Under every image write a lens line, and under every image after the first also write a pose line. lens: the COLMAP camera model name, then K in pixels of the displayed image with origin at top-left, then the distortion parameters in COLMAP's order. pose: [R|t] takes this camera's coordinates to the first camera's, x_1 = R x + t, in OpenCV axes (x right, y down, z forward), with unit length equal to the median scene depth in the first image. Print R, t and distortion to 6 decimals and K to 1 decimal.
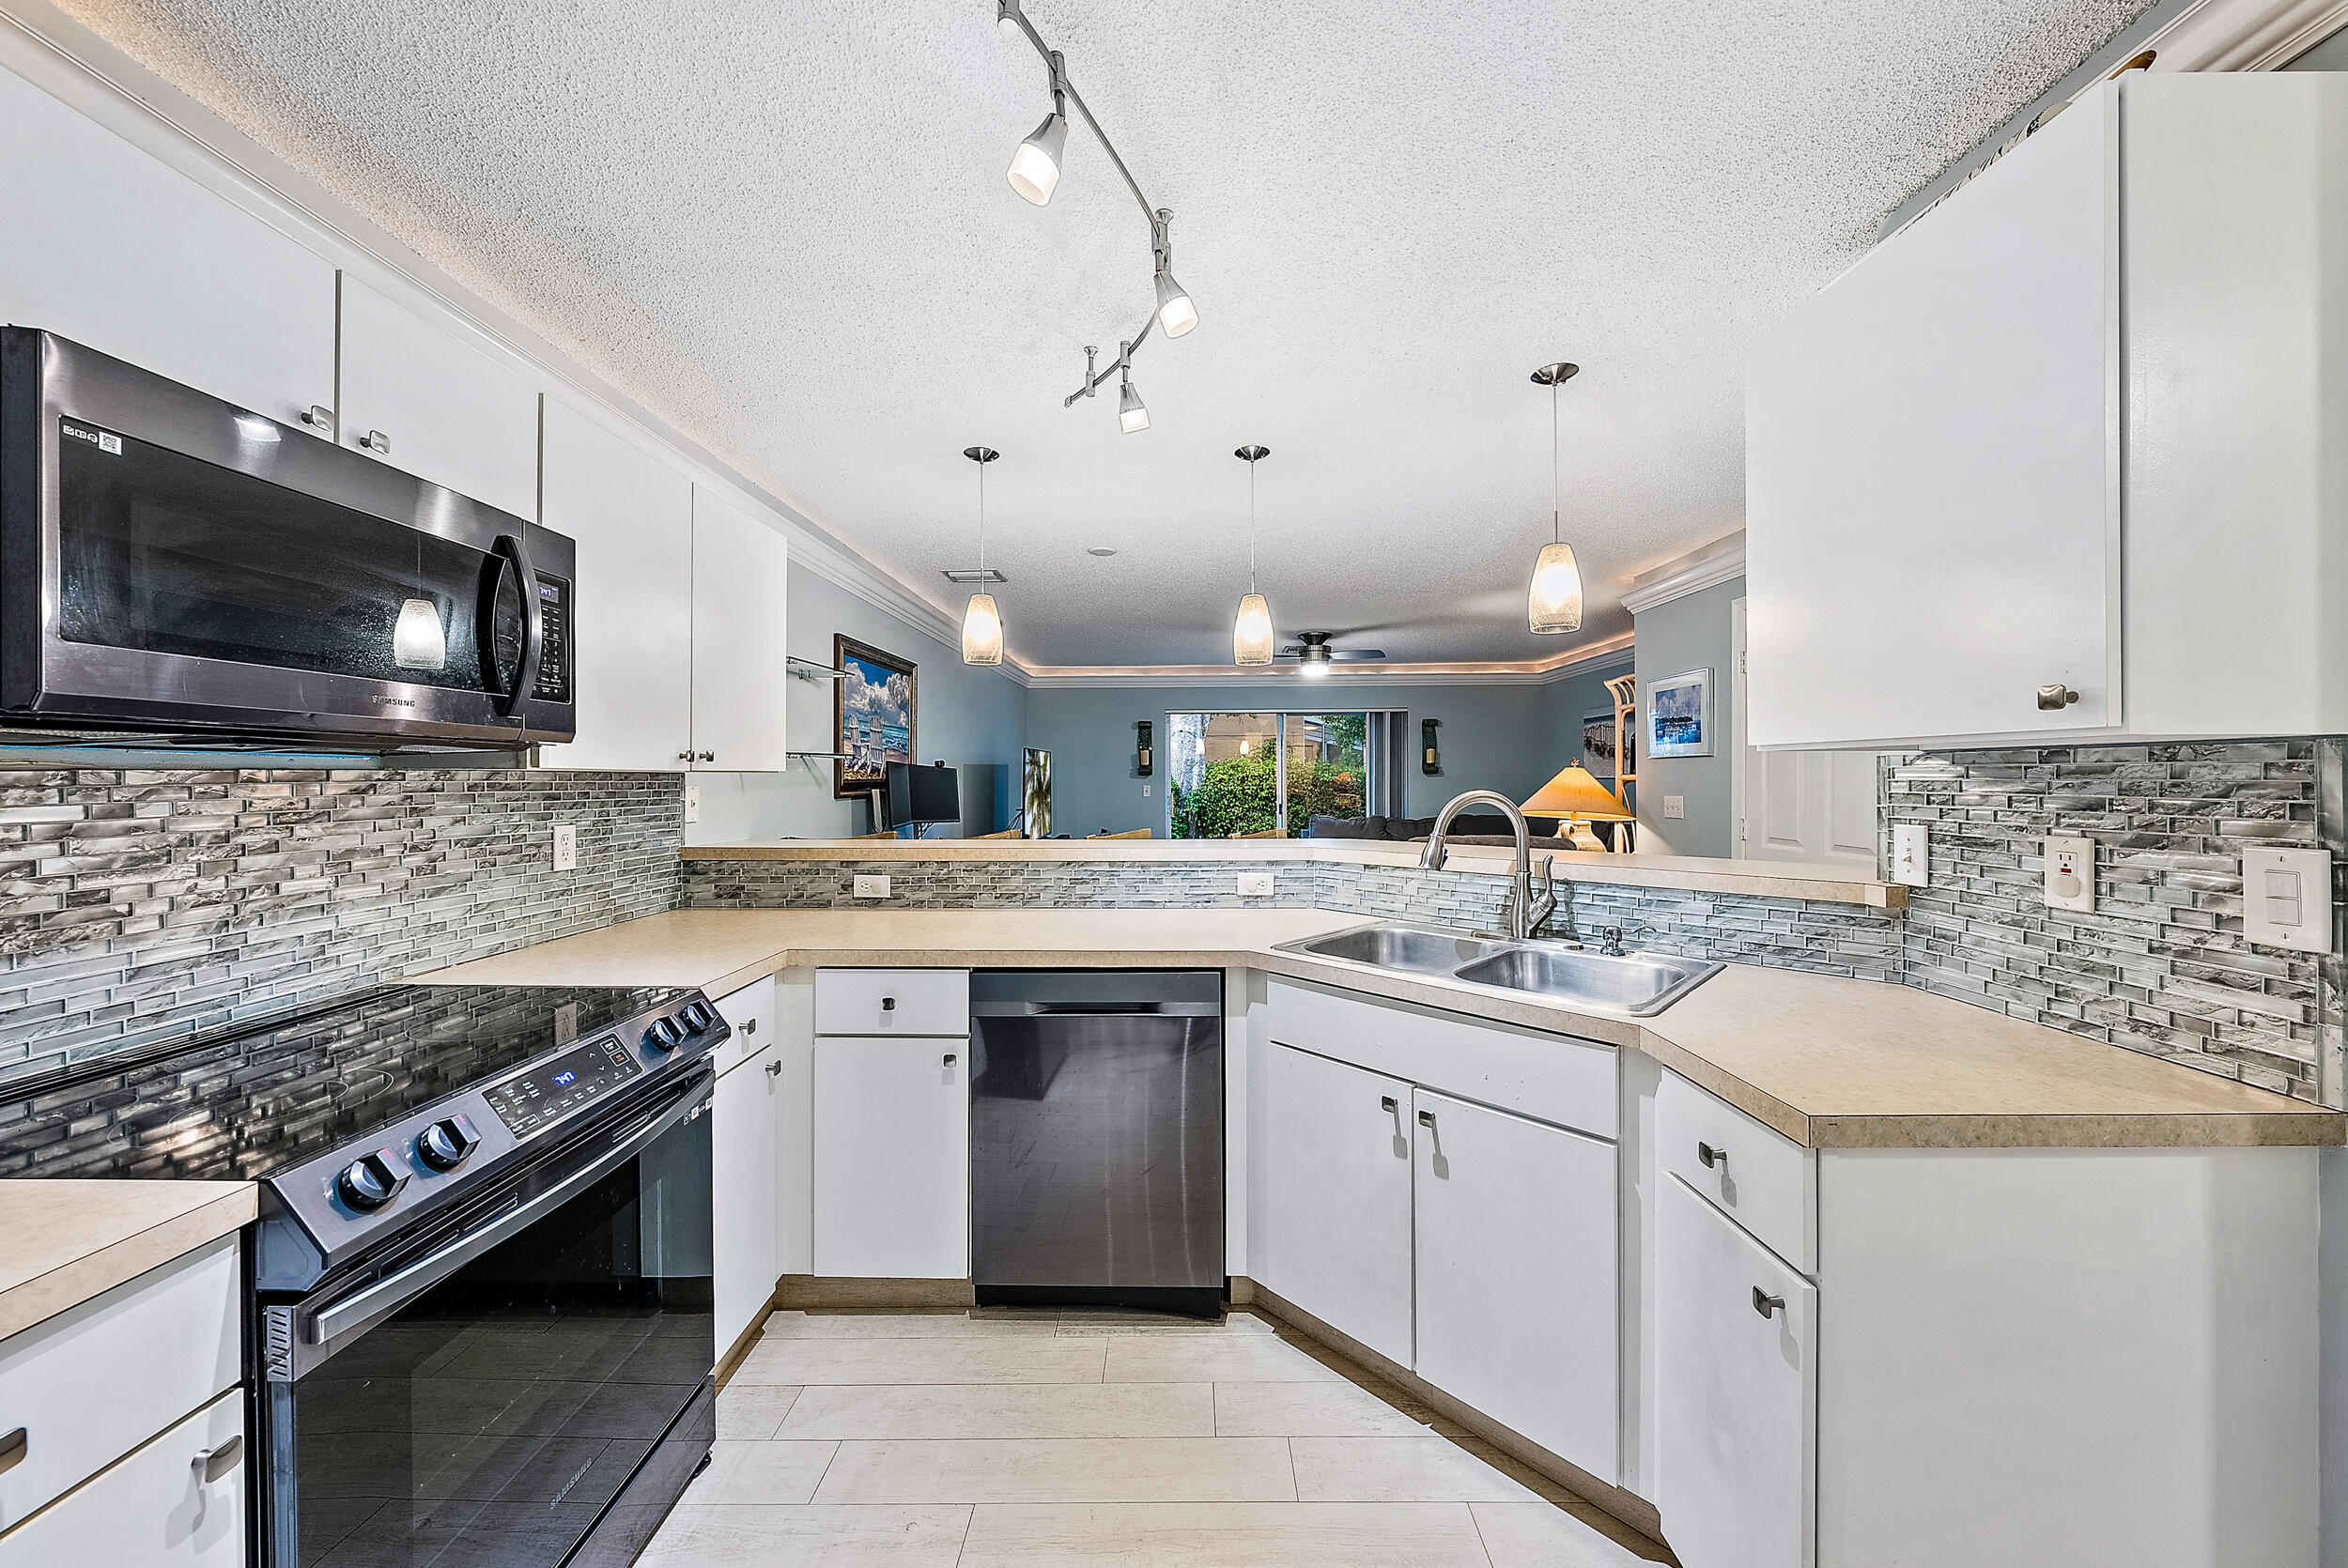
lens RADIAL K [[814.3, 0, 1174.0], [0, 814.3, 784.0], [0, 0, 1]] dist [-0.000304, -0.000033]
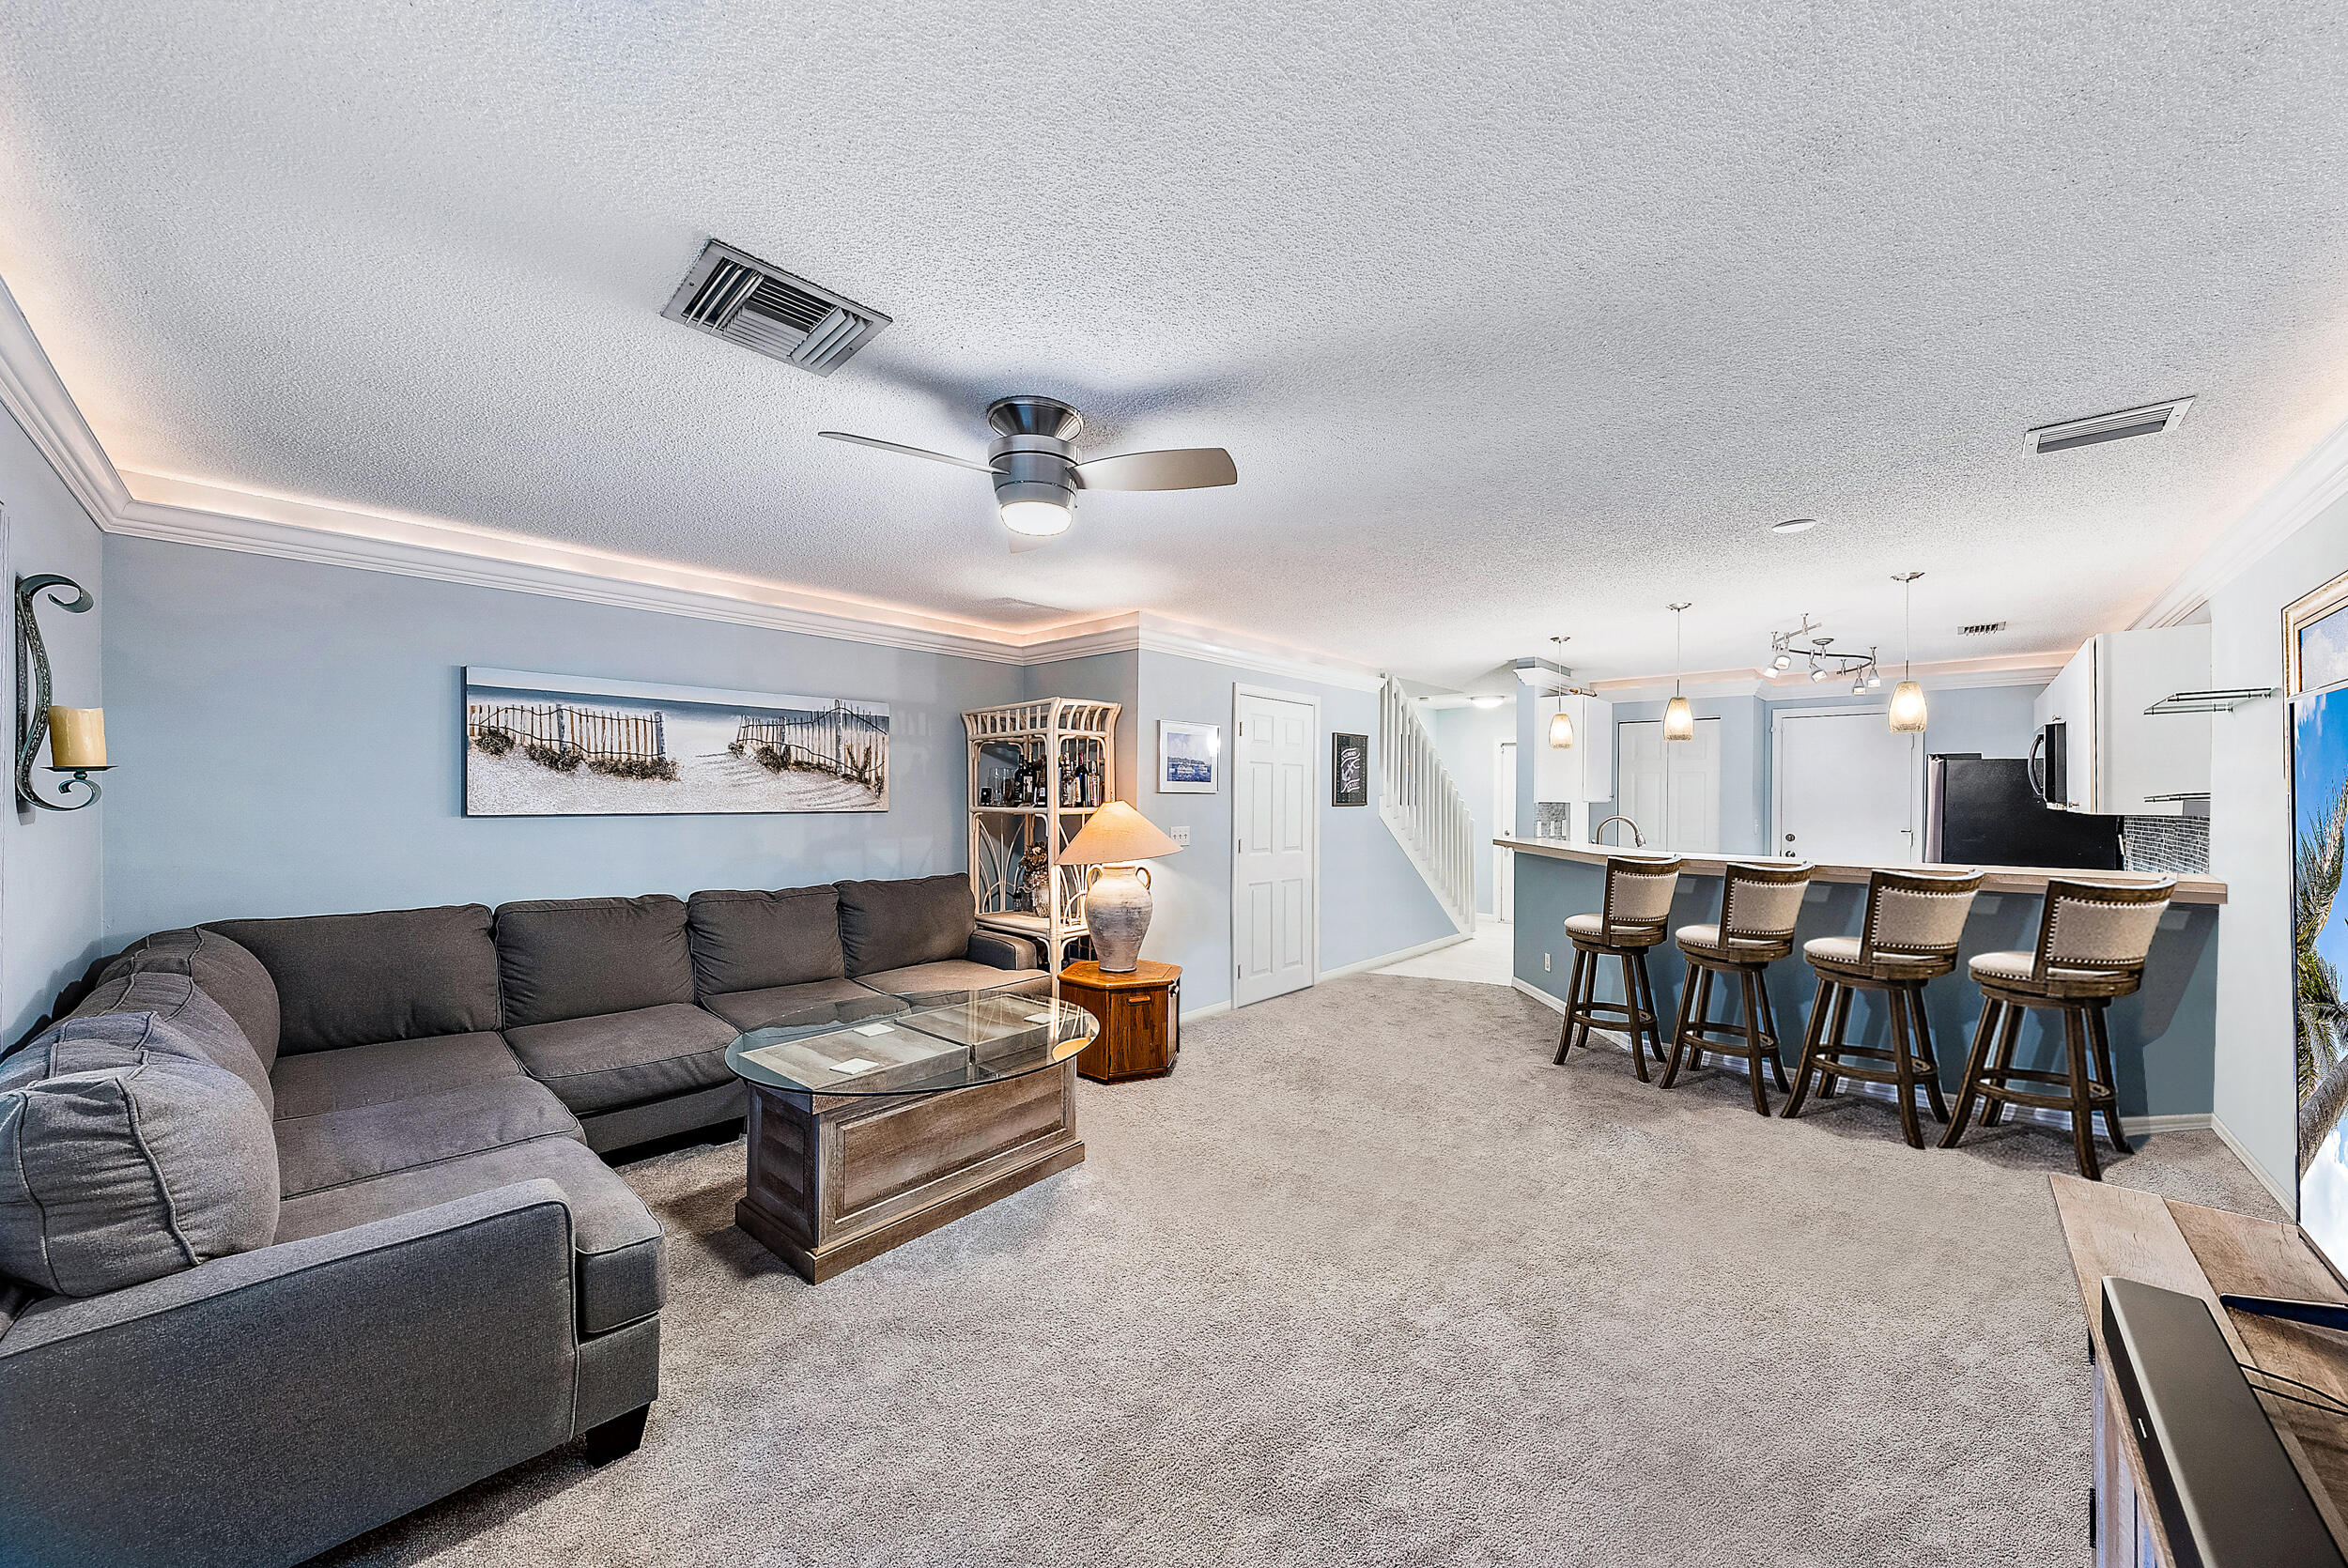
lens RADIAL K [[820.5, 0, 1178.2], [0, 820.5, 795.7], [0, 0, 1]] dist [-0.000255, -0.000056]
pose [[-0.738087, -0.001475, 0.674703, -0.350987], [0.001513, 0.999991, 0.003841, -0.069676], [-0.674703, 0.003856, -0.738079, 3.881198]]
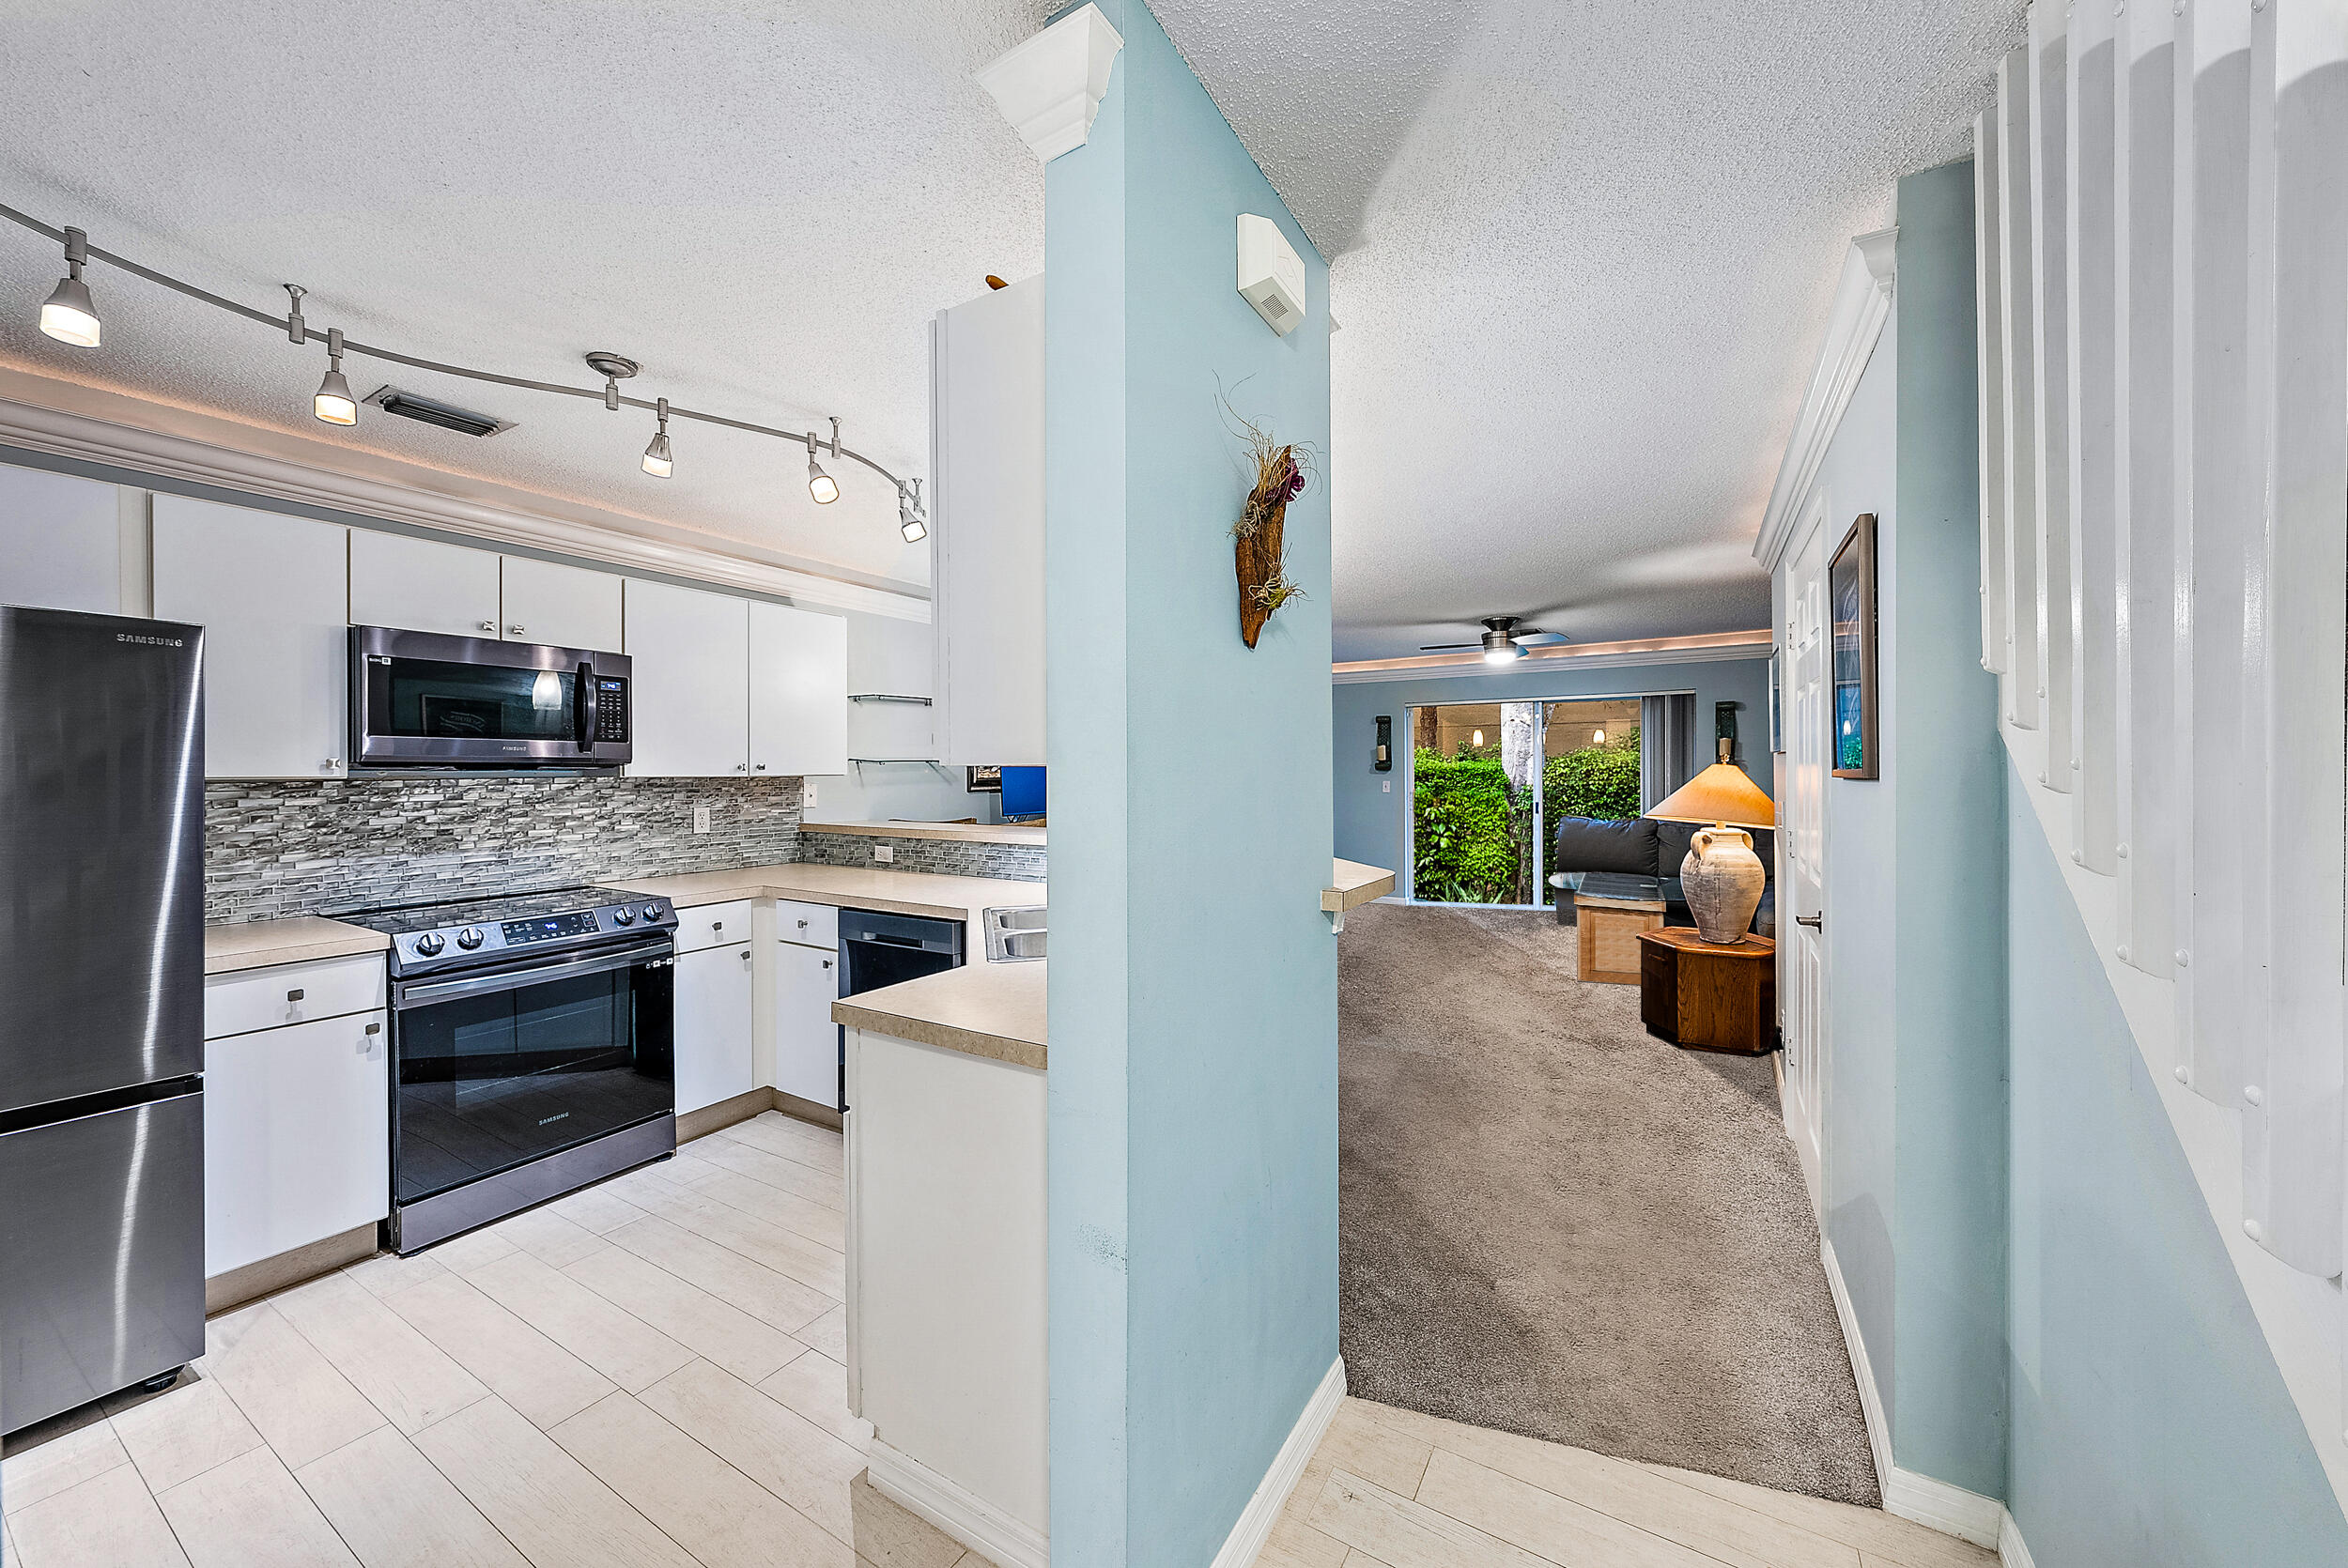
lens RADIAL K [[851.6, 0, 1184.4], [0, 851.6, 776.9], [0, 0, 1]] dist [-0.000340, -0.000160]
pose [[0.865291, 0.002682, -0.501263, 1.111536], [-0.001721, 0.999996, 0.002380, -0.021222], [0.501267, -0.001197, 0.865292, -0.055246]]
